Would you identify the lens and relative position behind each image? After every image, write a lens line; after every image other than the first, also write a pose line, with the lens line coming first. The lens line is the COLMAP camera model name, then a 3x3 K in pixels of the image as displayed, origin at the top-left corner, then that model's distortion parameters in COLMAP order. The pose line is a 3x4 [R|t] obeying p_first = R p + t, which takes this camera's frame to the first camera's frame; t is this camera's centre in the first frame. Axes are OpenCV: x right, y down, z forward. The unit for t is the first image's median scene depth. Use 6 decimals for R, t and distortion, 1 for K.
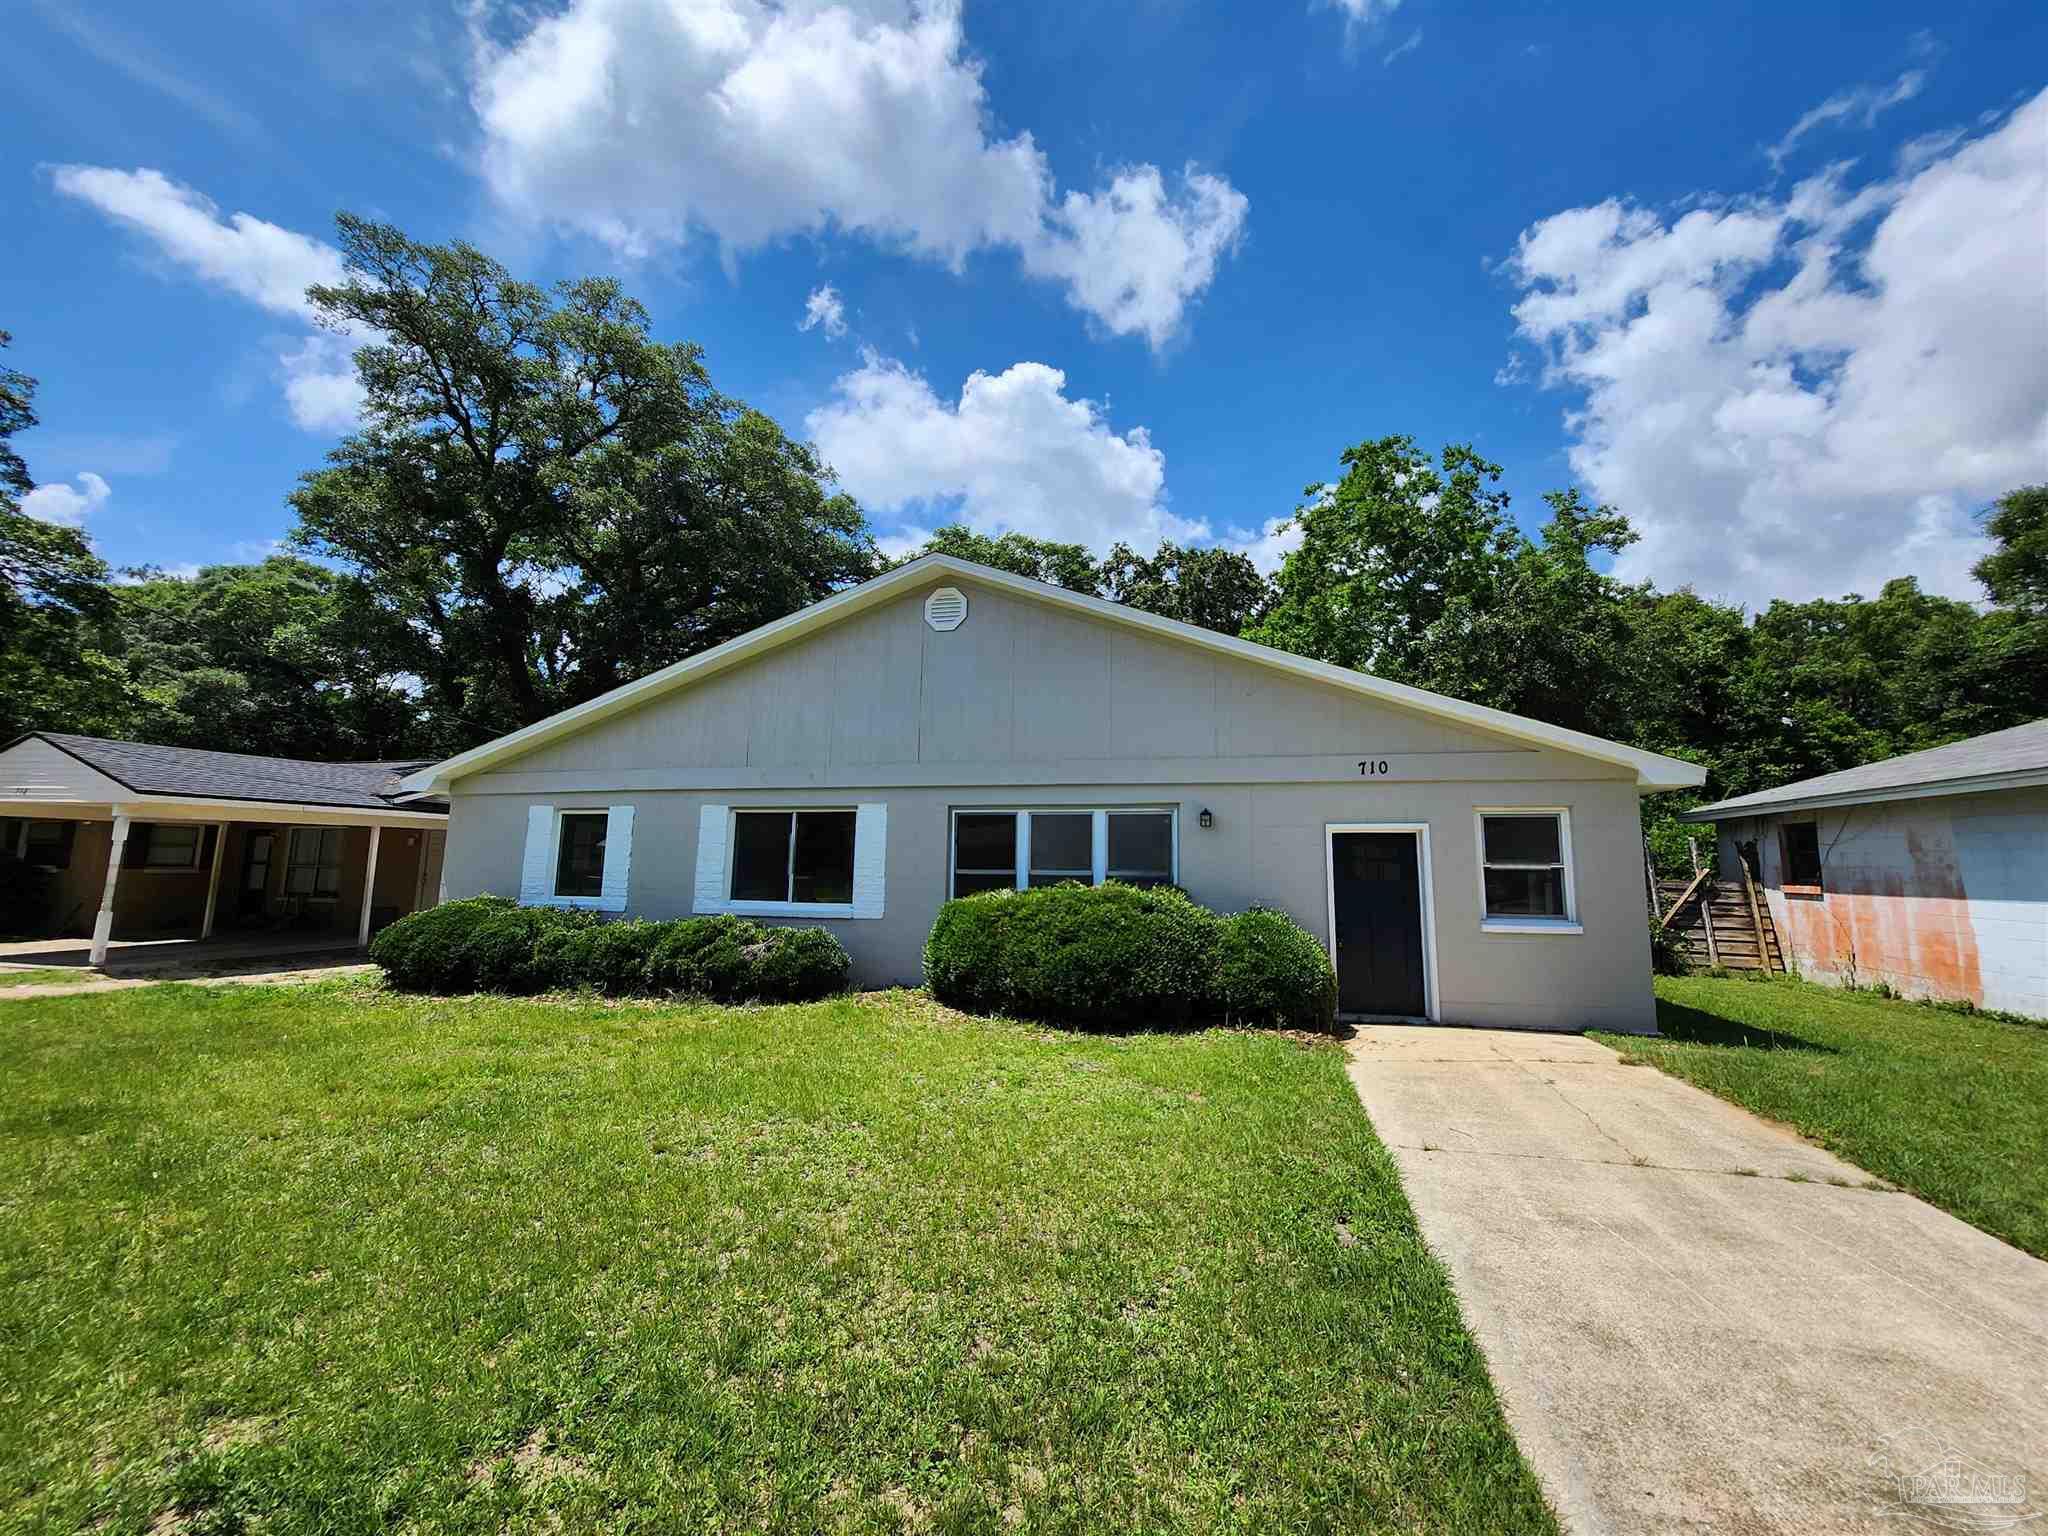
lens RADIAL K [[806.9, 0, 1036.2], [0, 806.9, 757.6], [0, 0, 1]] dist [-0.009138, 0.002078]
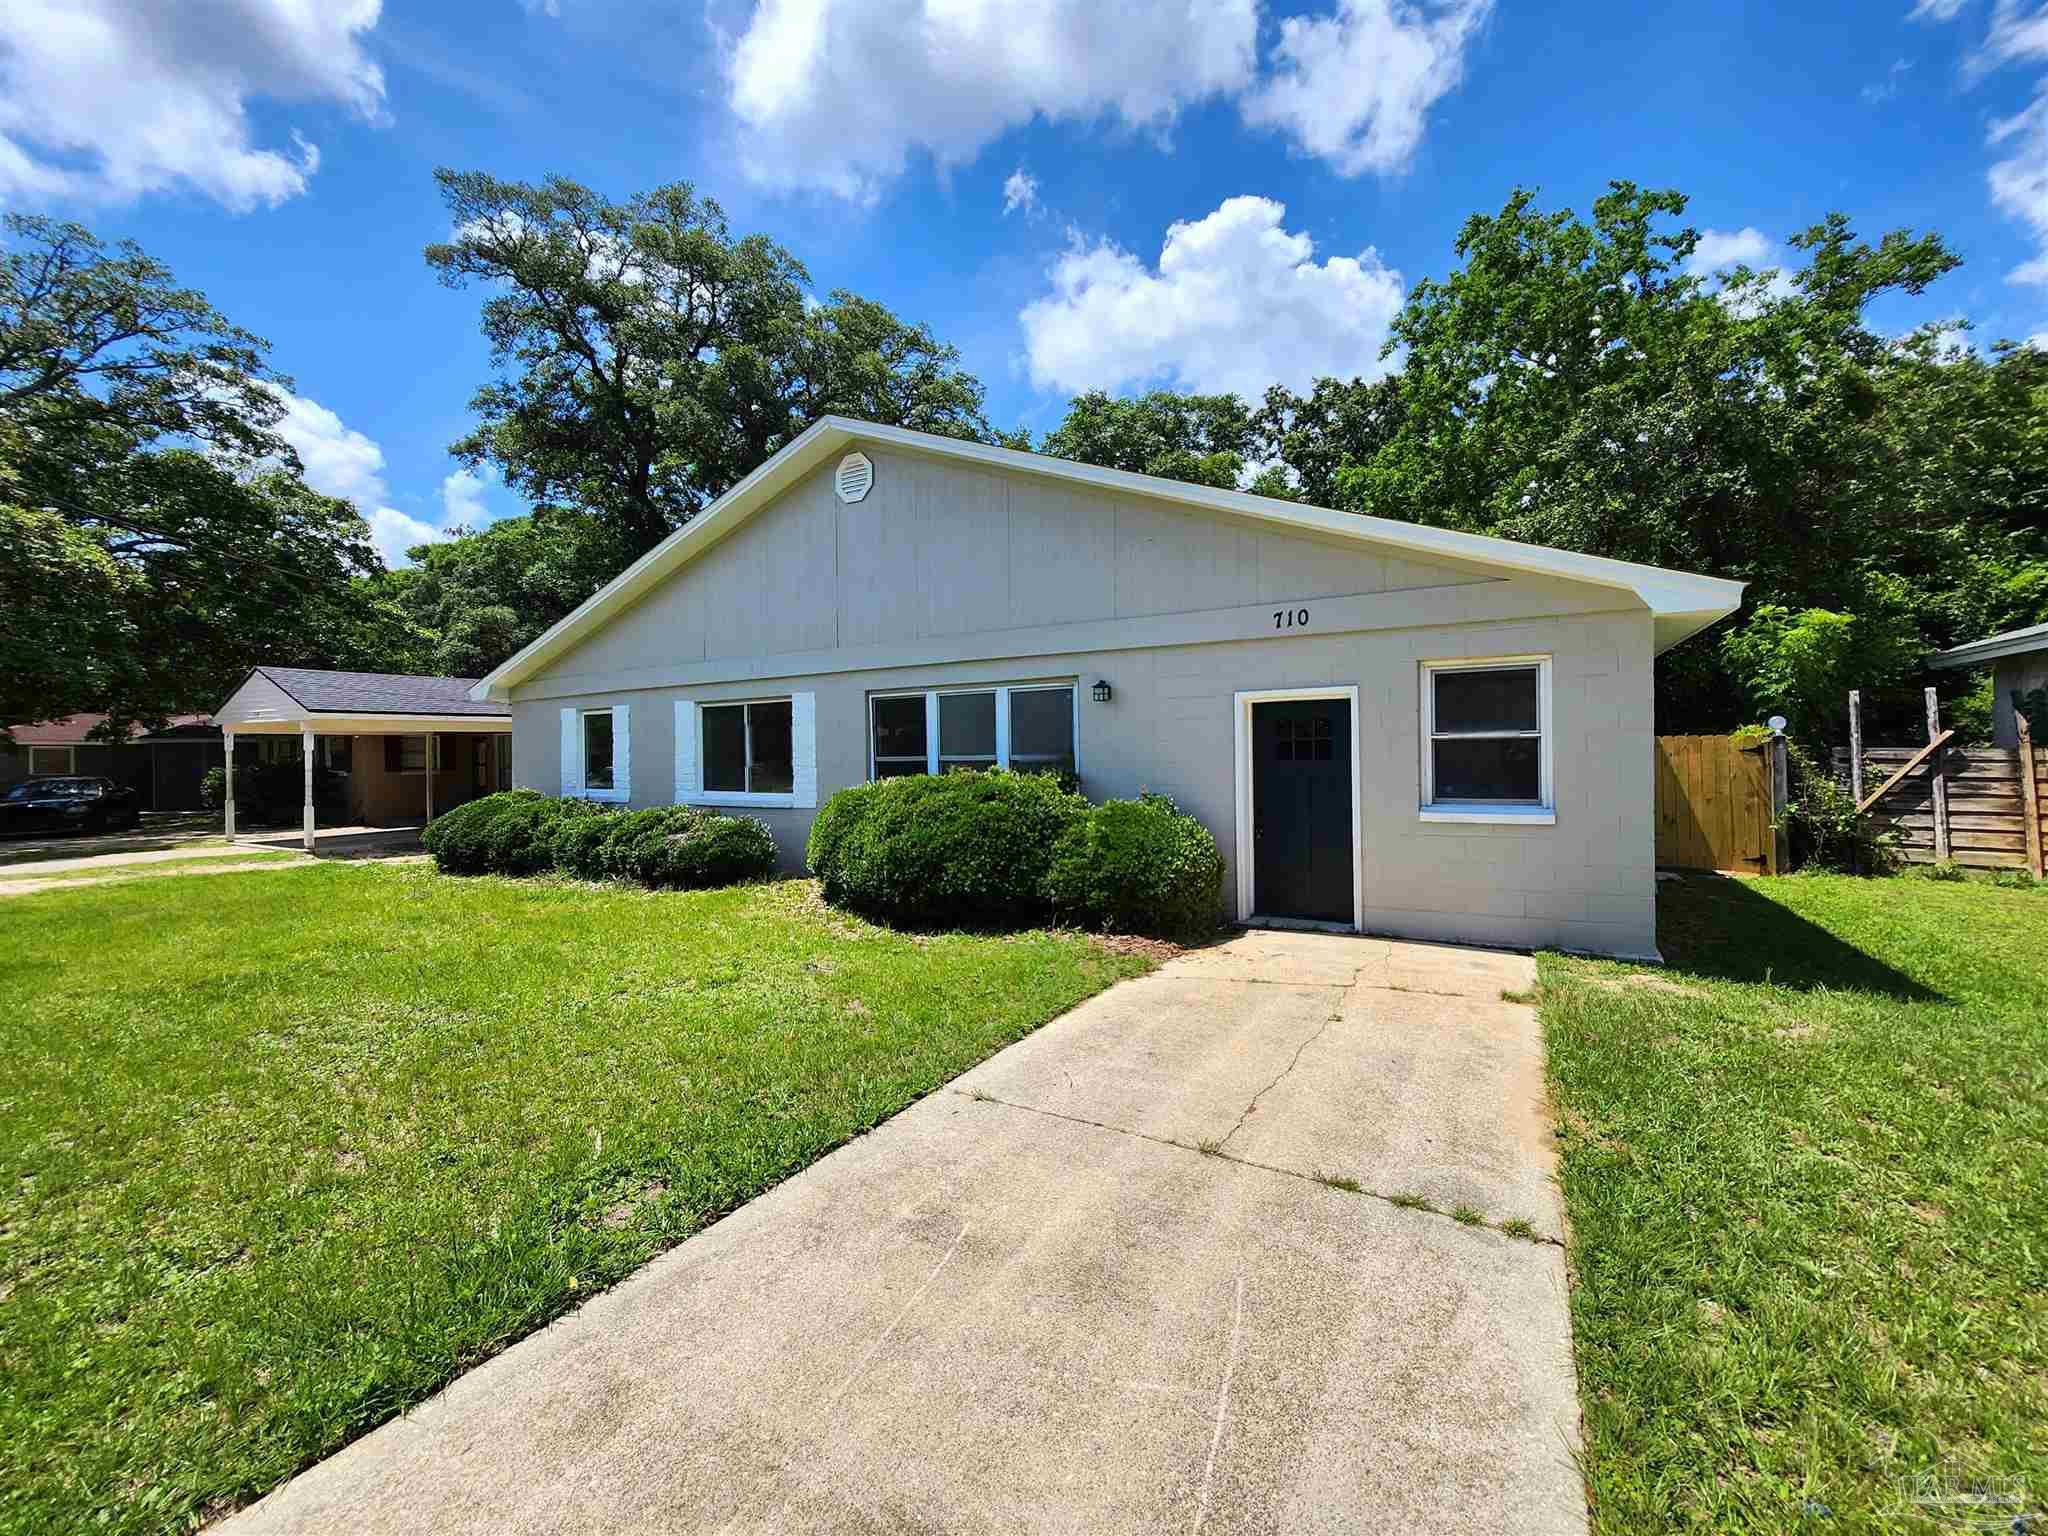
lens RADIAL K [[806.9, 0, 1020.4], [0, 806.9, 752.6], [0, 0, 1]] dist [-0.009138, 0.002078]
pose [[0.961389, -0.025031, -0.274054, 0.326769], [0.061632, 0.990143, 0.125770, 0.023589], [0.268204, -0.137804, 0.953455, 0.132985]]
